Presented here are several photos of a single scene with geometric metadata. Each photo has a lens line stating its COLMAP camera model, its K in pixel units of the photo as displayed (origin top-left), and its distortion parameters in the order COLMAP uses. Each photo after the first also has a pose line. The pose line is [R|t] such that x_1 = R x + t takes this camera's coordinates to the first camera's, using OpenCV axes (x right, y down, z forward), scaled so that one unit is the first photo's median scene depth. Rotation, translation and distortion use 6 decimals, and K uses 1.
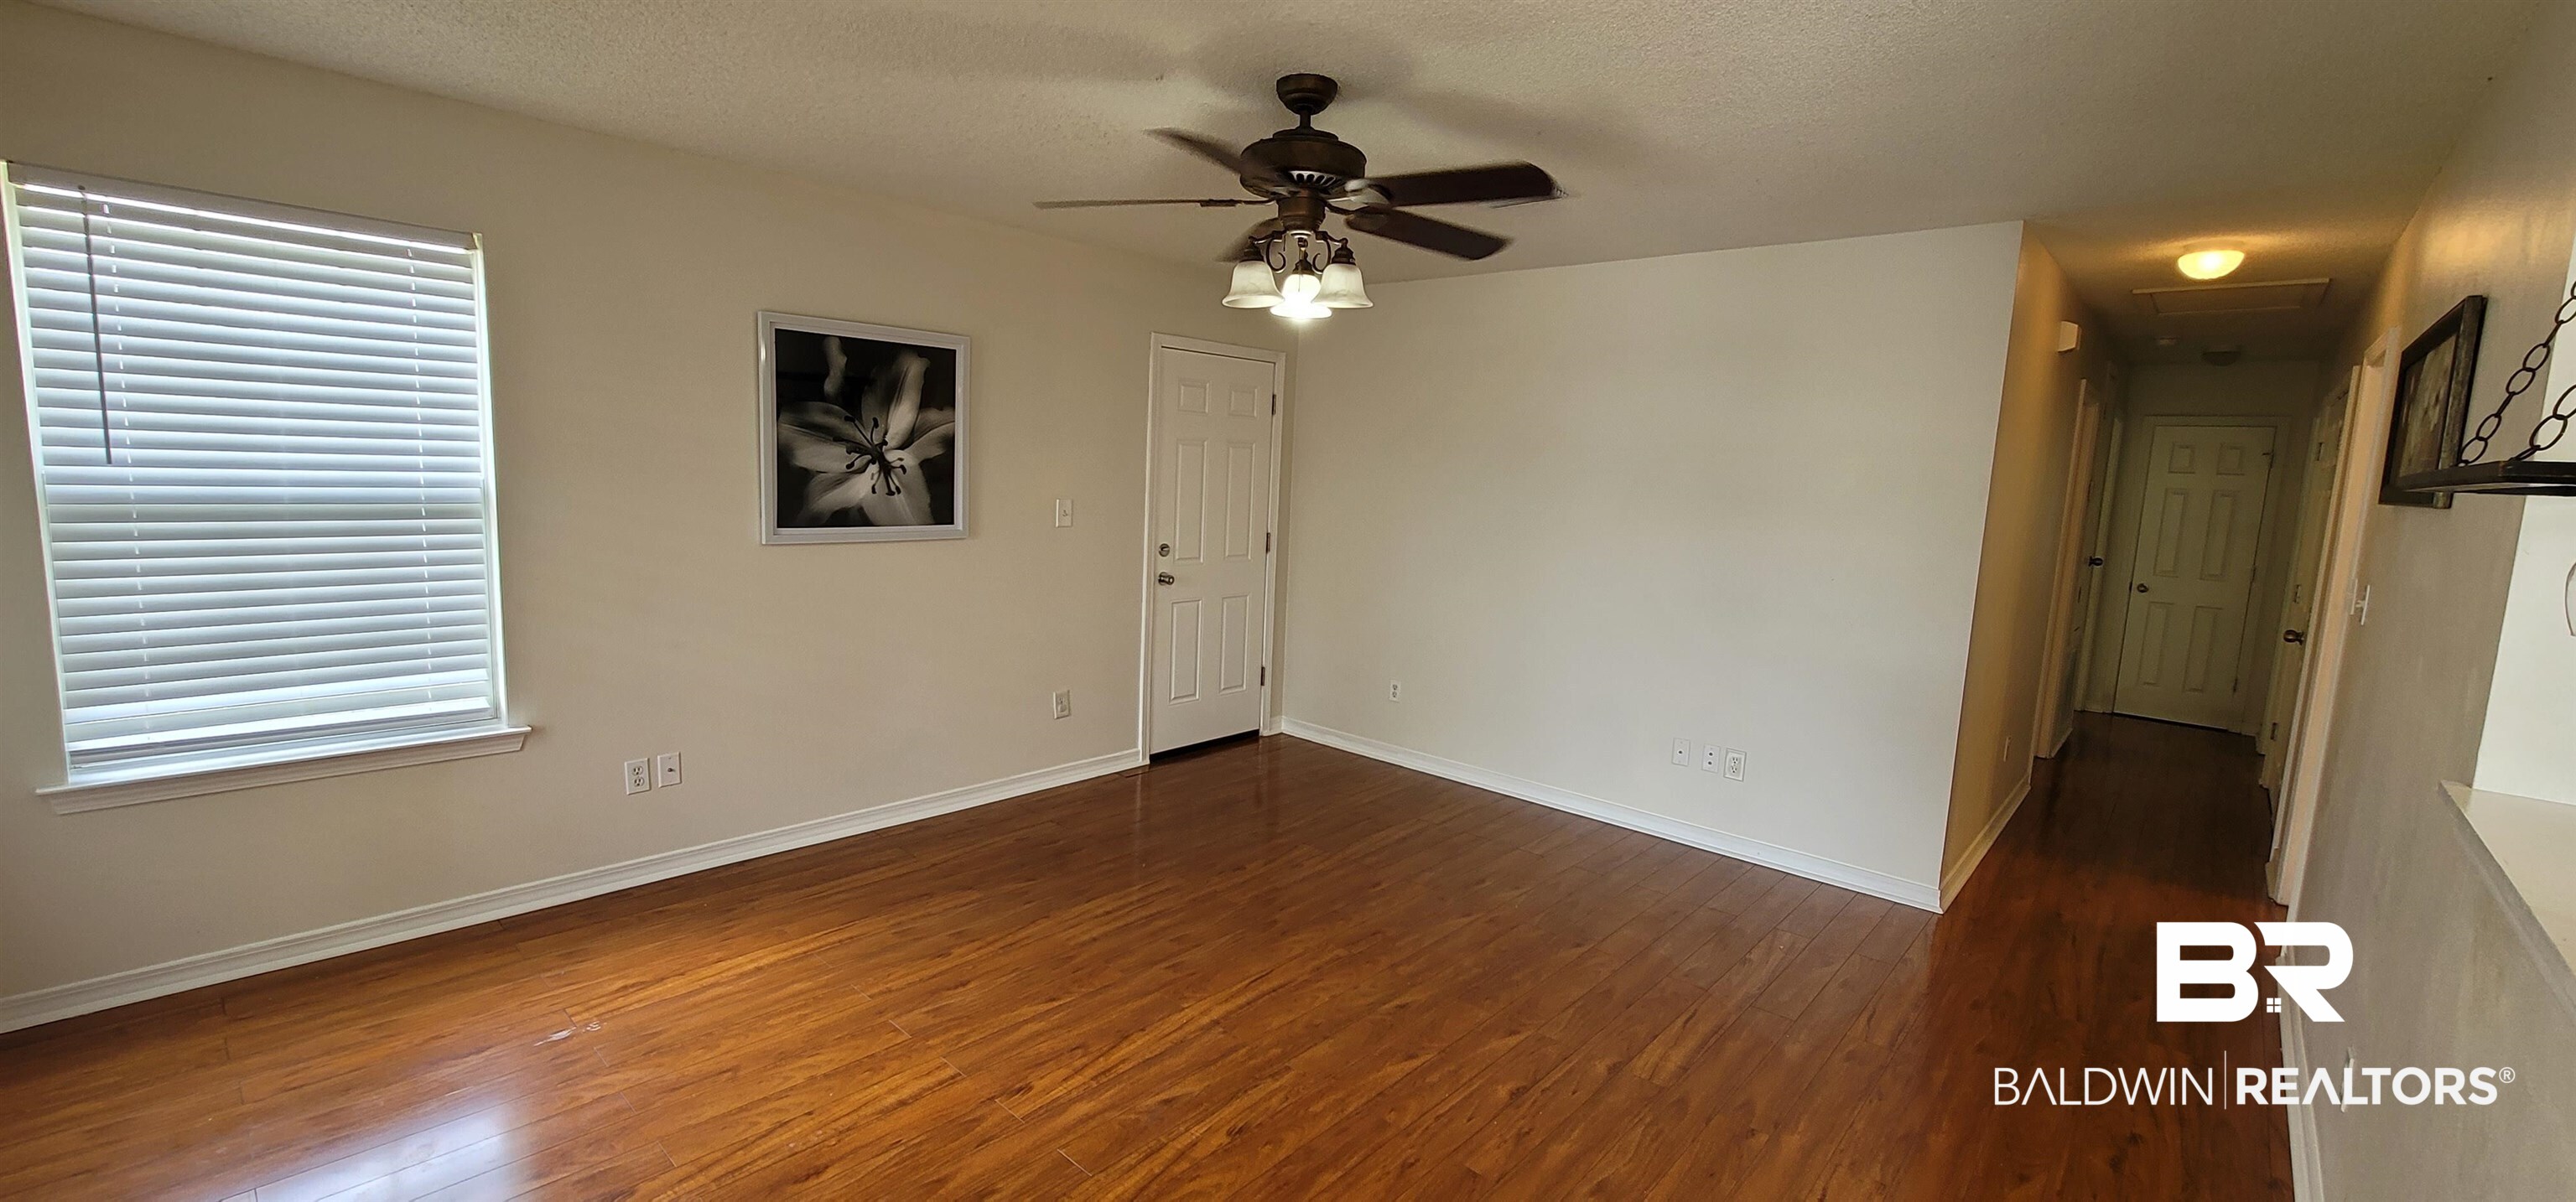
lens RADIAL K [[1051.9, 0, 1289.9], [0, 1051.9, 591.8], [0, 0, 1]] dist [0.001613, -0.001156]
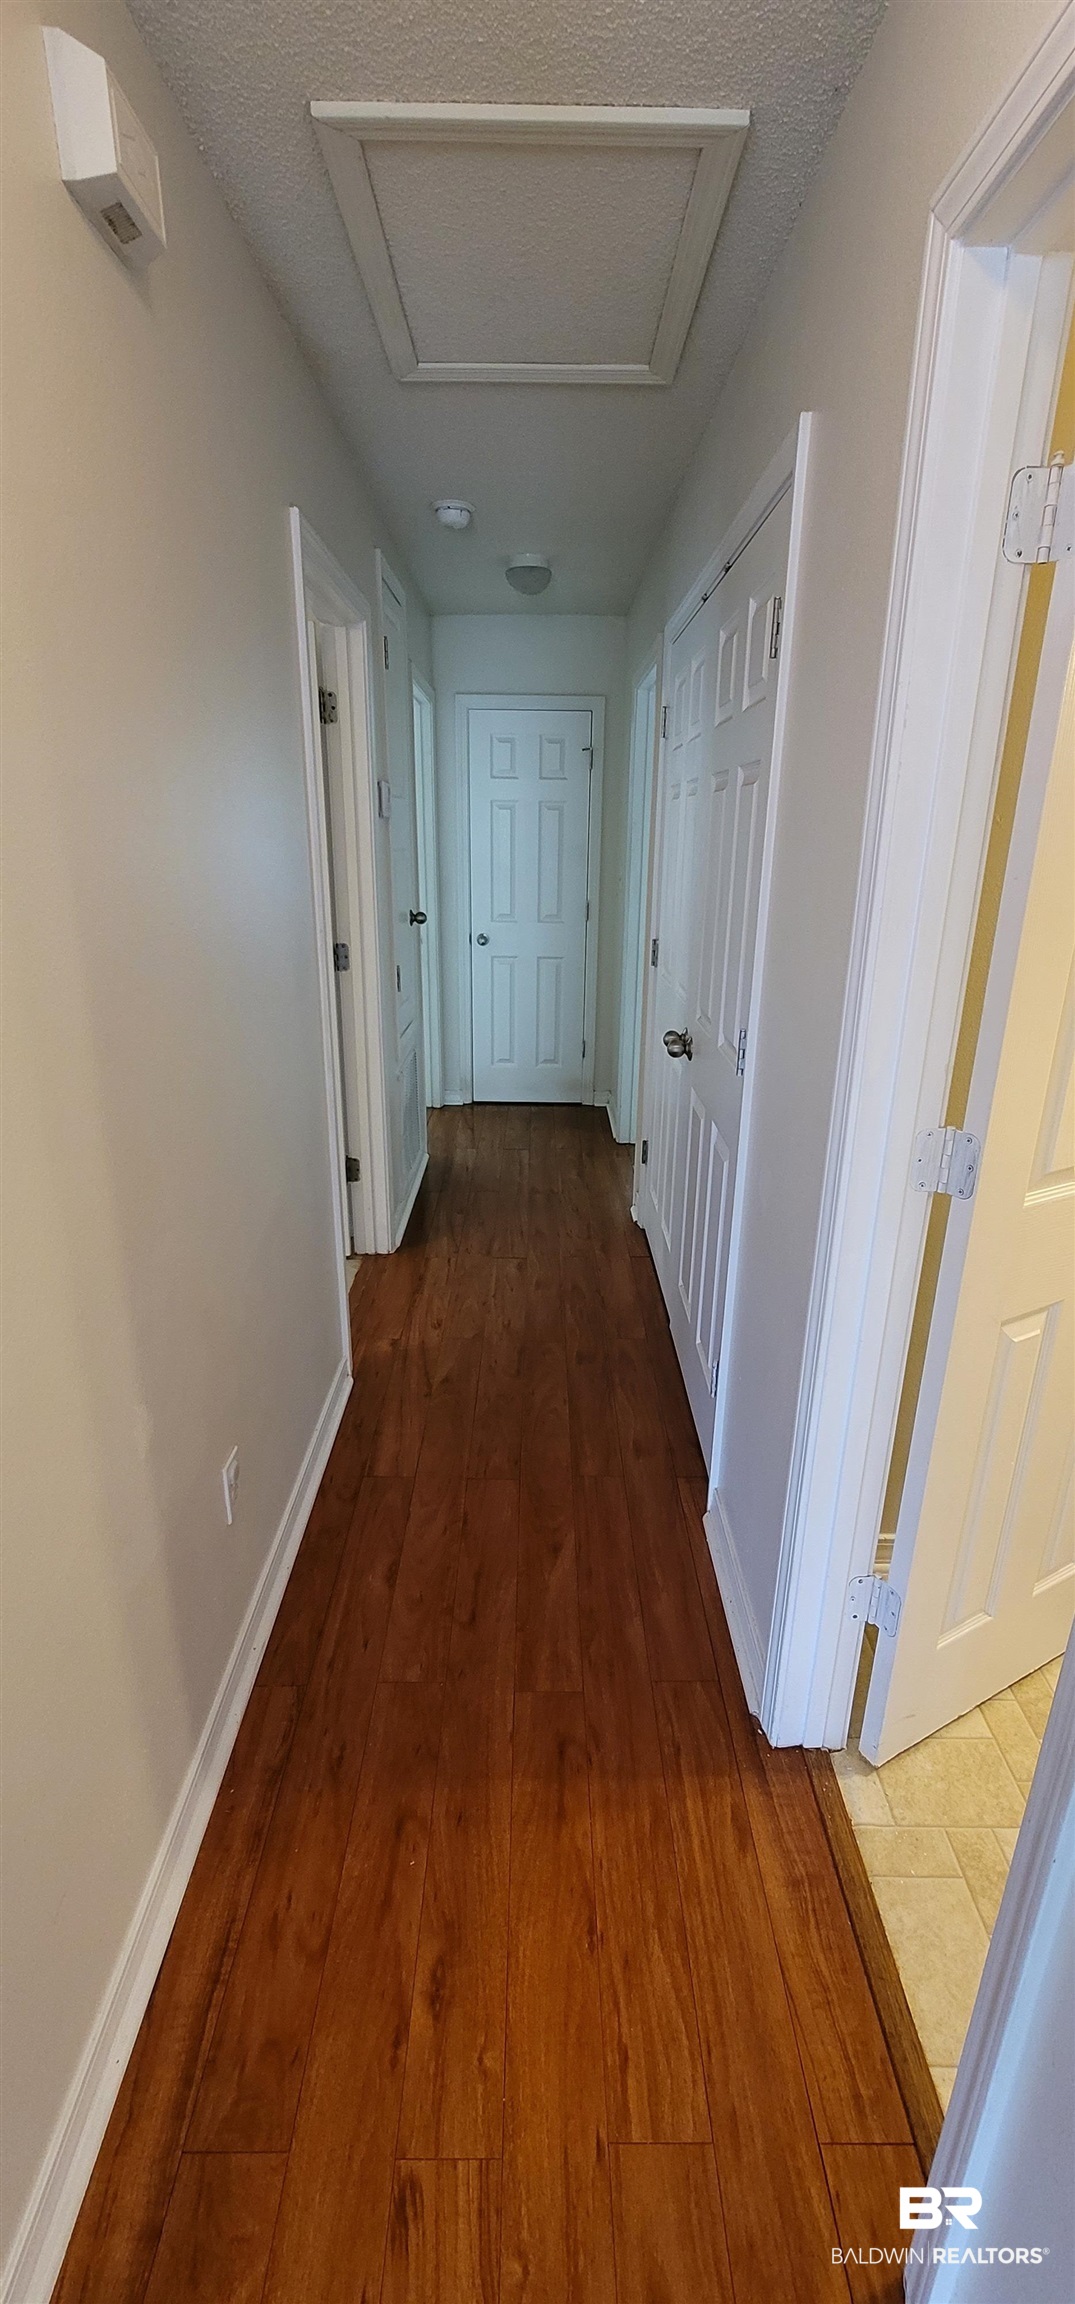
lens RADIAL K [[941.0, 0, 542.0], [0, 941.0, 1161.3], [0, 0, 1]] dist [0.001613, -0.001156]
pose [[0.741865, -0.259717, 0.618210, 0.398449], [0.106618, 0.955904, 0.273642, -0.033662], [-0.662019, -0.137093, 0.736842, 0.470289]]
